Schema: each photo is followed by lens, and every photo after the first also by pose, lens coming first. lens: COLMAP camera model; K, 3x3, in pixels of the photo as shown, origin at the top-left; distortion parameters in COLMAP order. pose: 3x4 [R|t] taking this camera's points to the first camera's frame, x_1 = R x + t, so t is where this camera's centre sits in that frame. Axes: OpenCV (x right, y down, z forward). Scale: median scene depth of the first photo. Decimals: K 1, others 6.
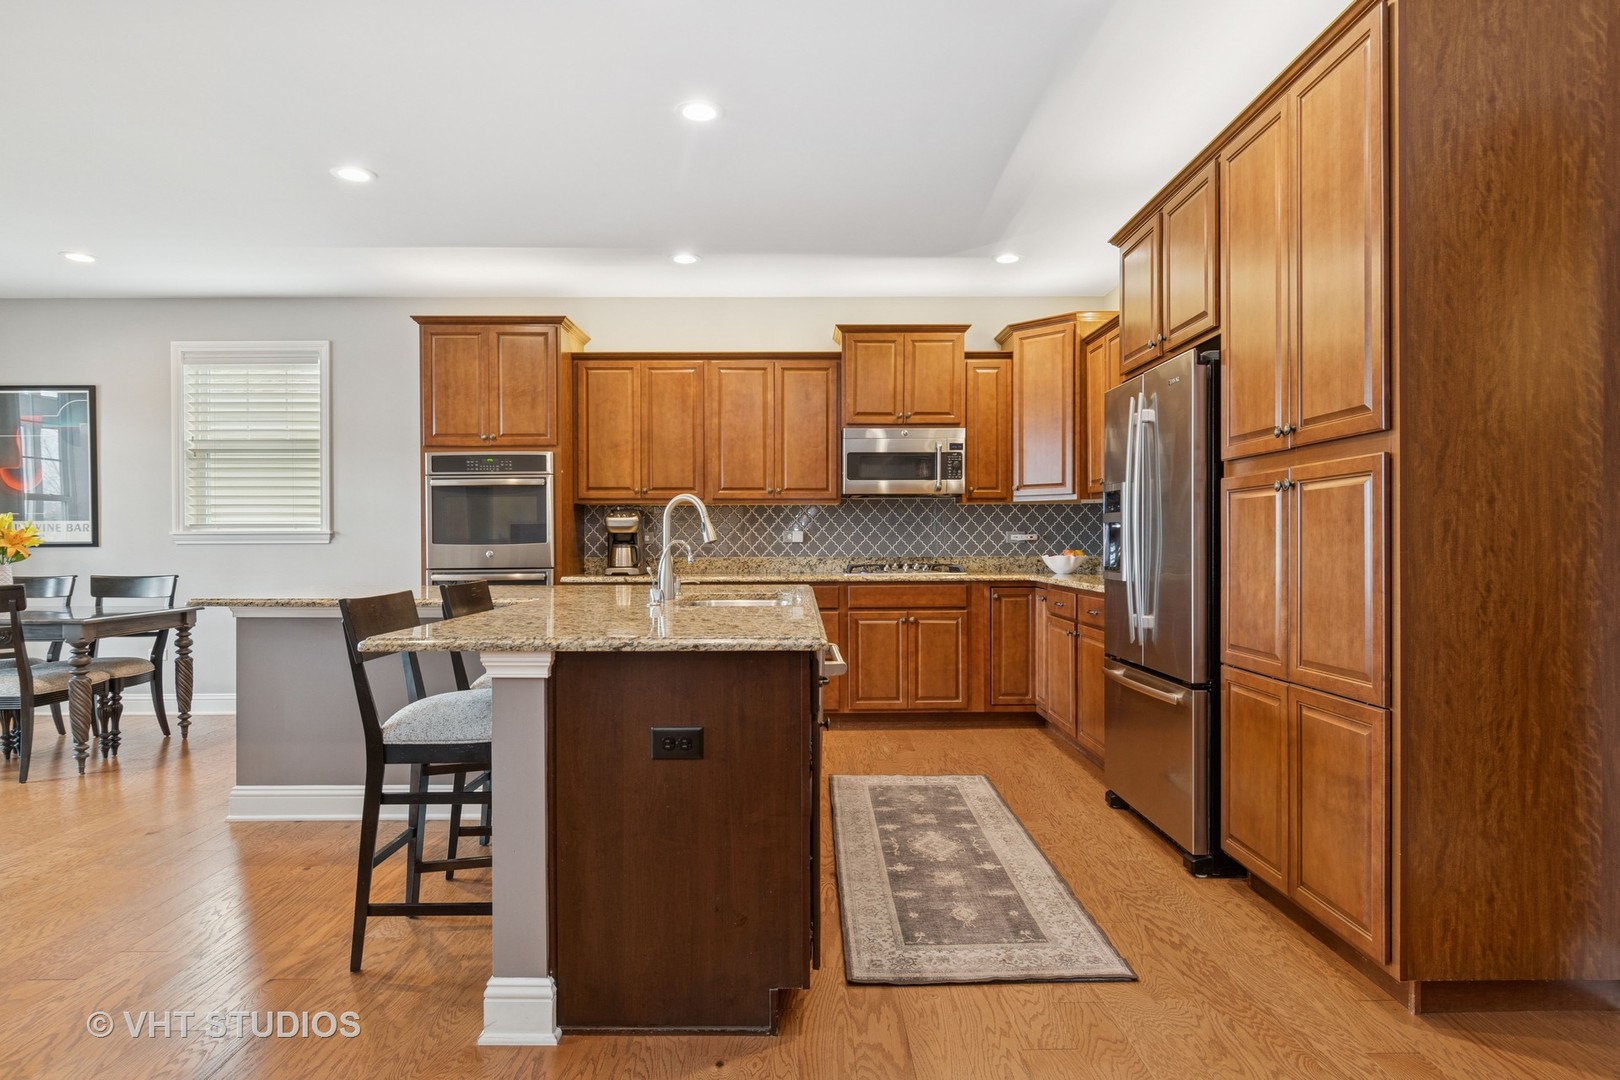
lens RADIAL K [[914.4, 0, 807.8], [0, 914.4, 540.0], [0, 0, 1]] dist [0.002022, -0.001131]
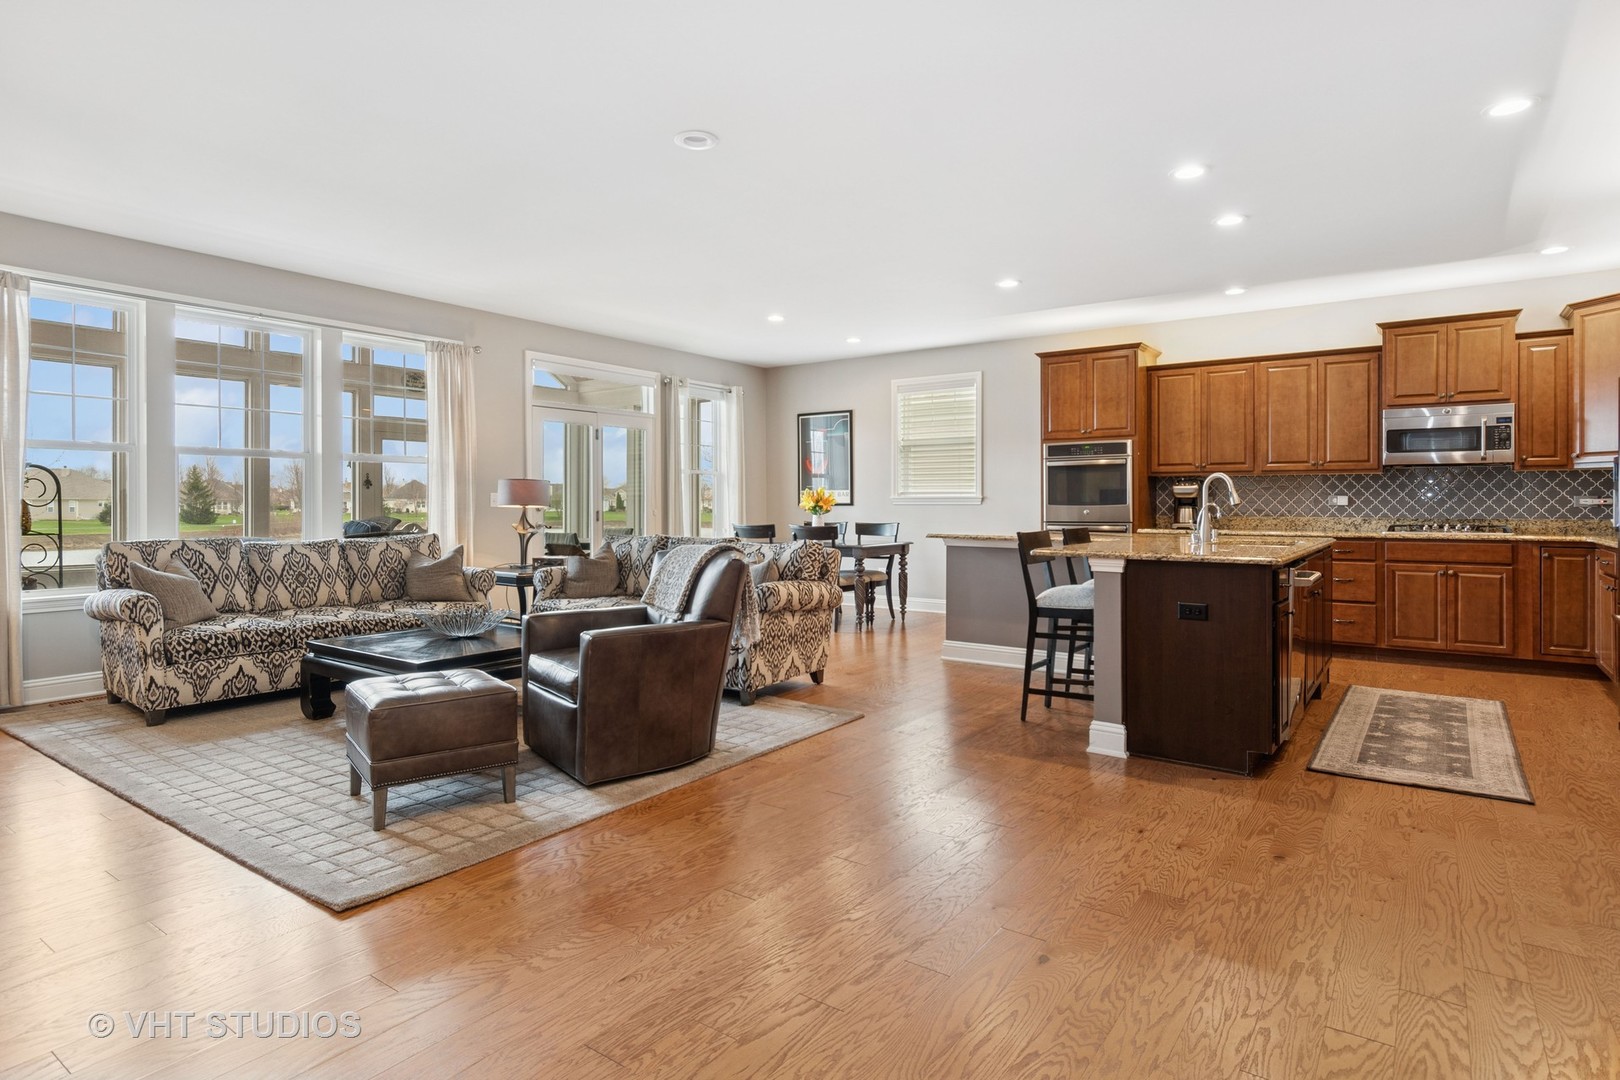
lens RADIAL K [[870.1, 0, 797.1], [0, 870.1, 504.6], [0, 0, 1]] dist [0.002448, -0.002955]
pose [[0.797931, 0.004864, -0.602729, 0.116646], [-0.003269, 0.999988, 0.003742, -0.000260], [0.602740, -0.001016, 0.797937, -0.374730]]
